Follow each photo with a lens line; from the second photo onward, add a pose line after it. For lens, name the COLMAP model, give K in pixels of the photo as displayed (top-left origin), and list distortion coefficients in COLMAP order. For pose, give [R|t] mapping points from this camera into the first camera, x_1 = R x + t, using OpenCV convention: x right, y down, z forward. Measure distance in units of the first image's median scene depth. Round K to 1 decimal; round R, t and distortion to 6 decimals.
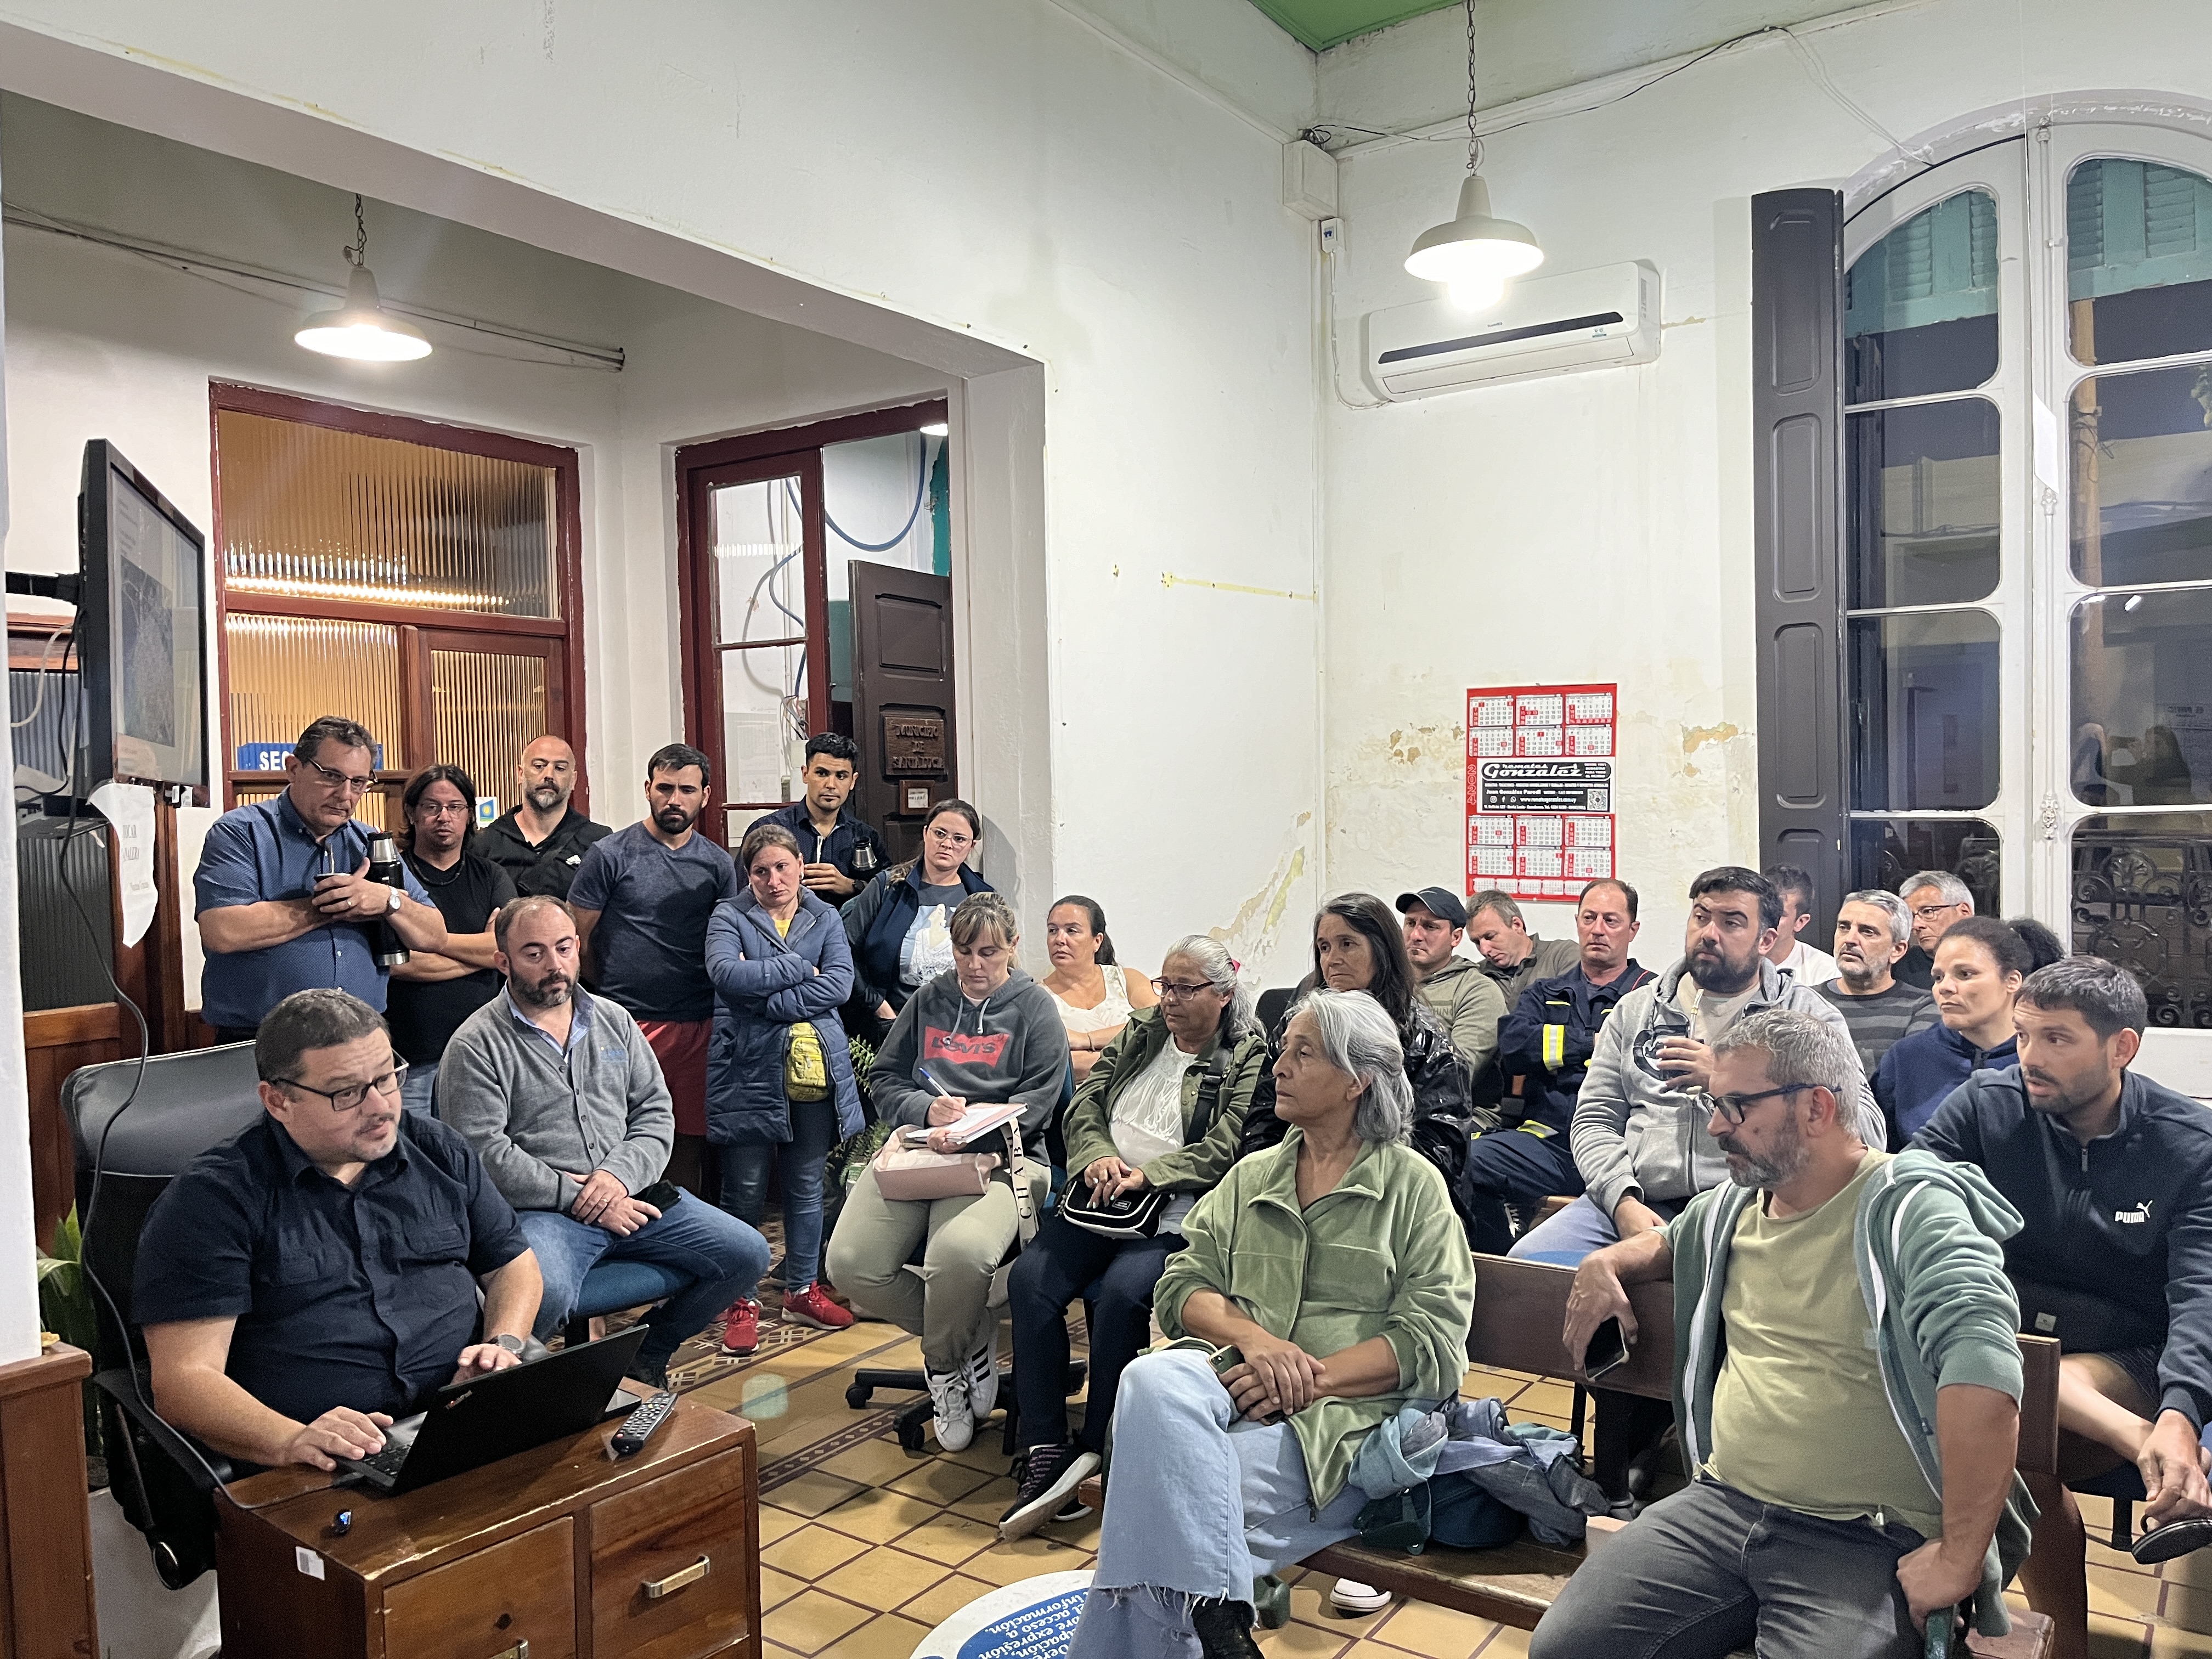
lens RADIAL K [[1670.4, 0, 1106.3], [0, 1670.4, 833.8], [0, 0, 1]] dist [-0.008769, -0.007634]
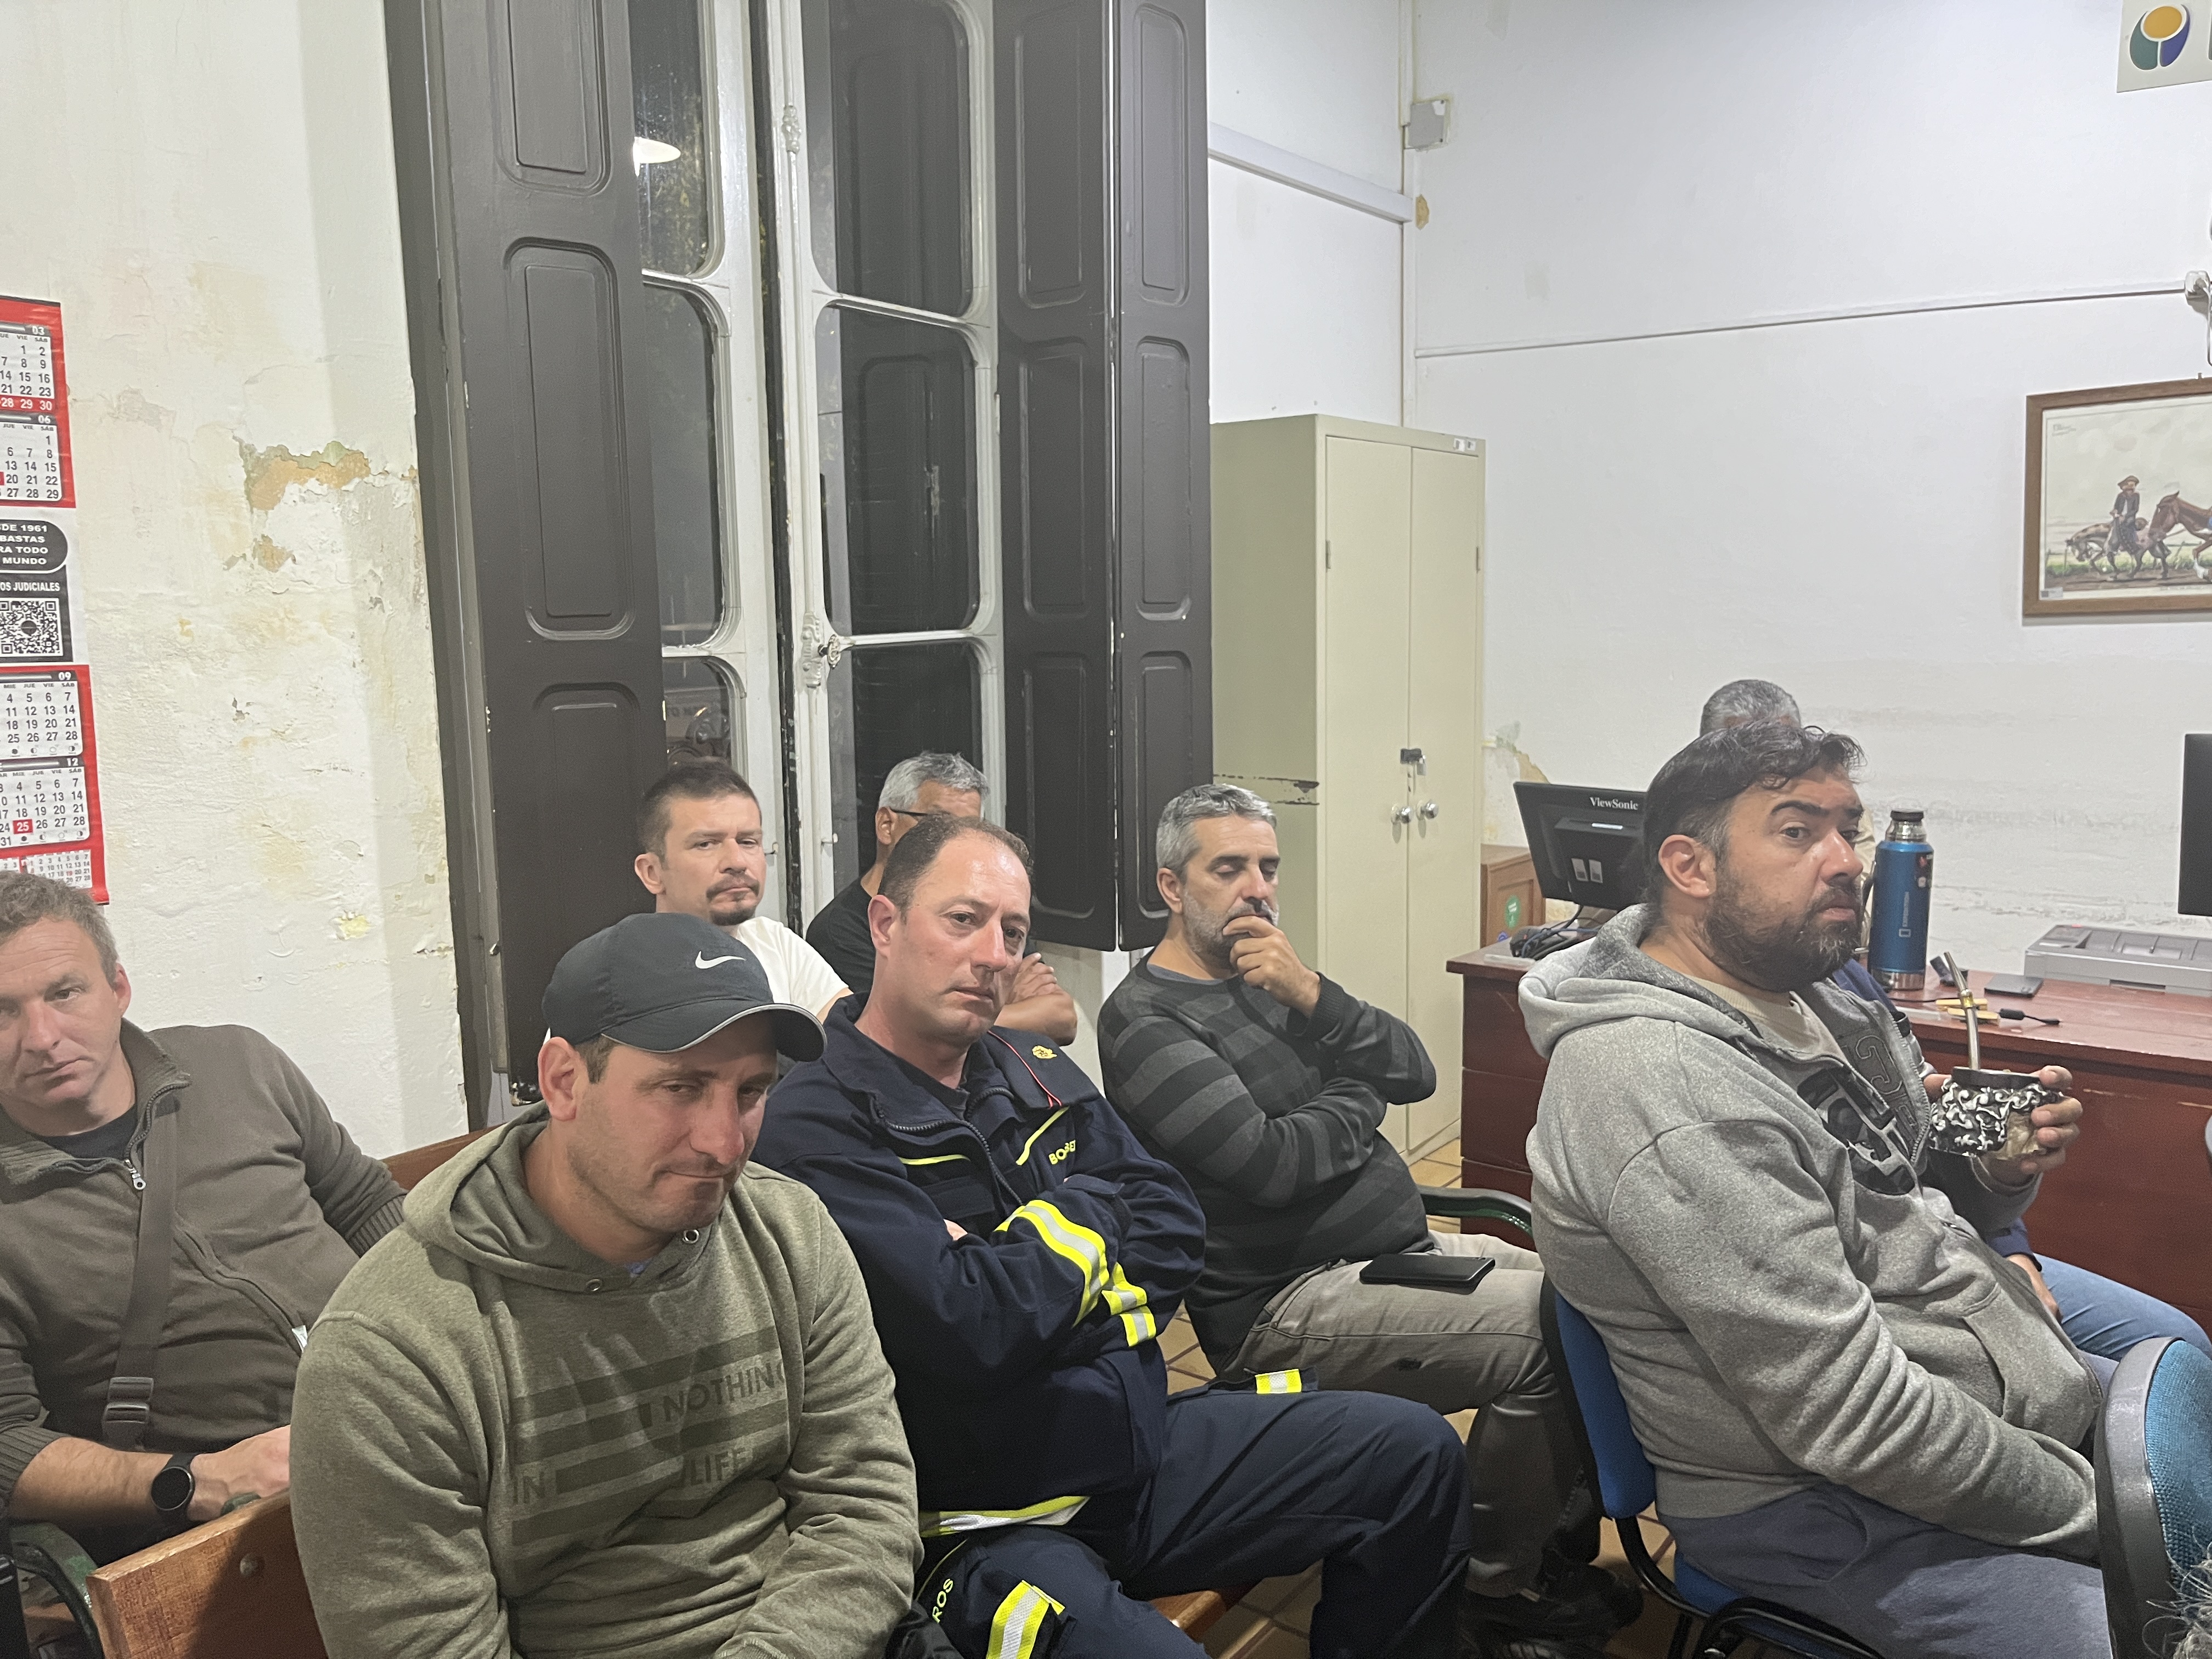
lens RADIAL K [[1670.4, 0, 1106.6], [0, 1670.4, 825.6], [0, 0, 1]] dist [-0.008769, -0.007634]
pose [[0.045014, -0.112266, 0.992658, -0.052730], [0.035127, 0.993229, 0.110737, -0.009753], [-0.998369, 0.029885, 0.048653, 0.773970]]
